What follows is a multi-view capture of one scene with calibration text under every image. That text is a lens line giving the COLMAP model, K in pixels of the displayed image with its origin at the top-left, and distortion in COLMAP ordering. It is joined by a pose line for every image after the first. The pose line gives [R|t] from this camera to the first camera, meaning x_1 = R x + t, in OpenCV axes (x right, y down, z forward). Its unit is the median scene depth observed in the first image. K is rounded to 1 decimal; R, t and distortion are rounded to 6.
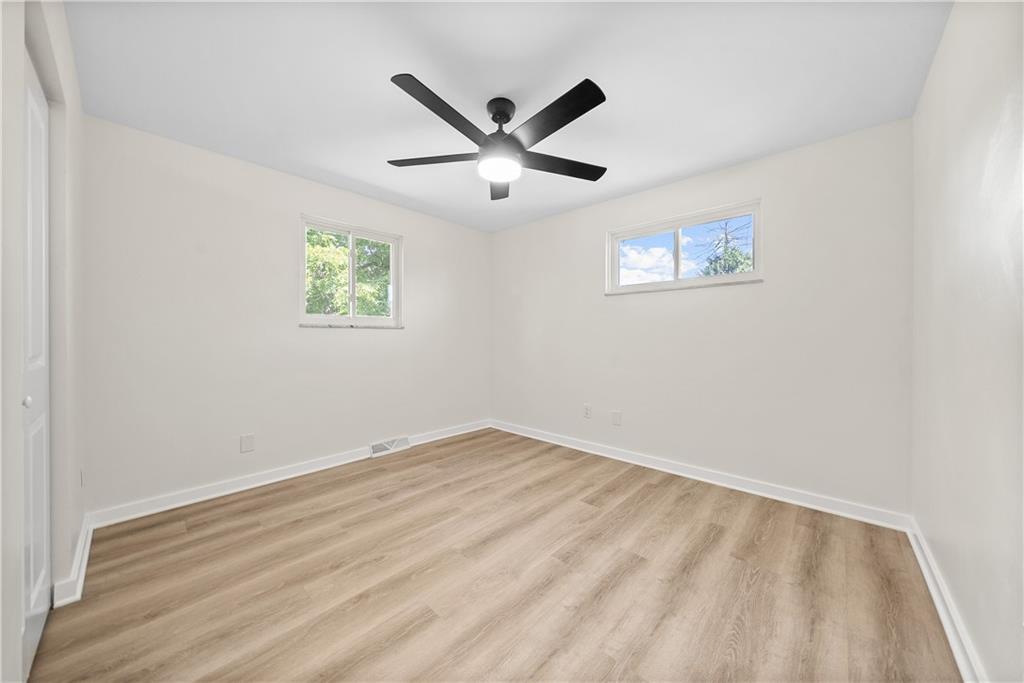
lens RADIAL K [[352.9, 0, 518.7], [0, 352.9, 339.2], [0, 0, 1]] dist [-0.002593, -0.000047]
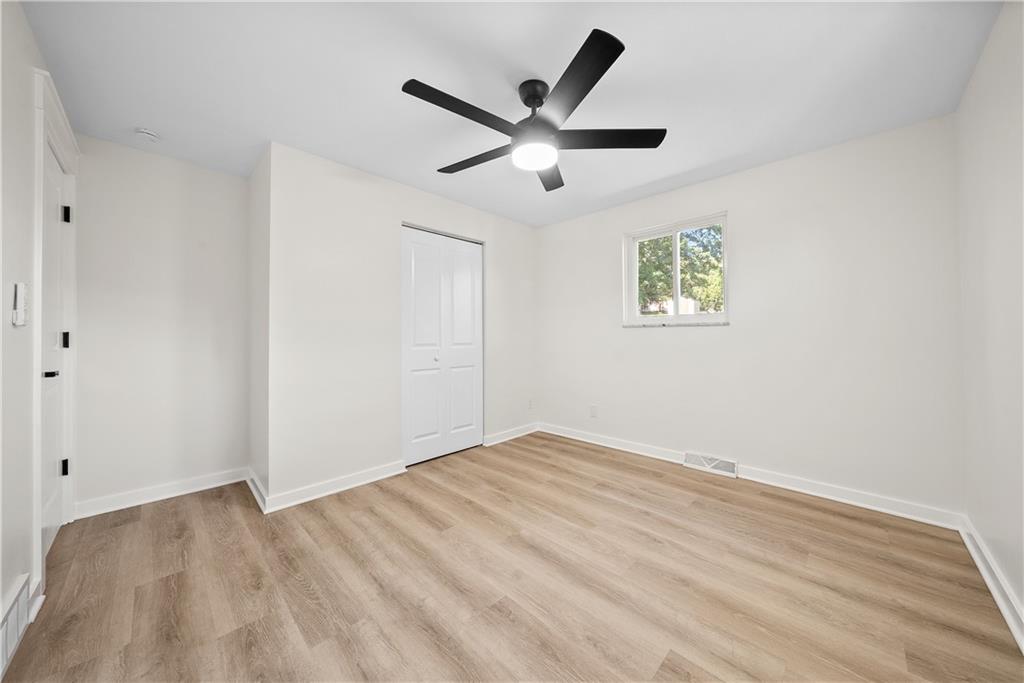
lens RADIAL K [[352.9, 0, 518.7], [0, 352.9, 336.7], [0, 0, 1]] dist [-0.002593, -0.000047]
pose [[-0.027781, 0.001731, -0.999613, 0.697393], [-0.002111, 0.999996, 0.001790, -0.005530], [0.999612, 0.002160, -0.027777, 0.787873]]
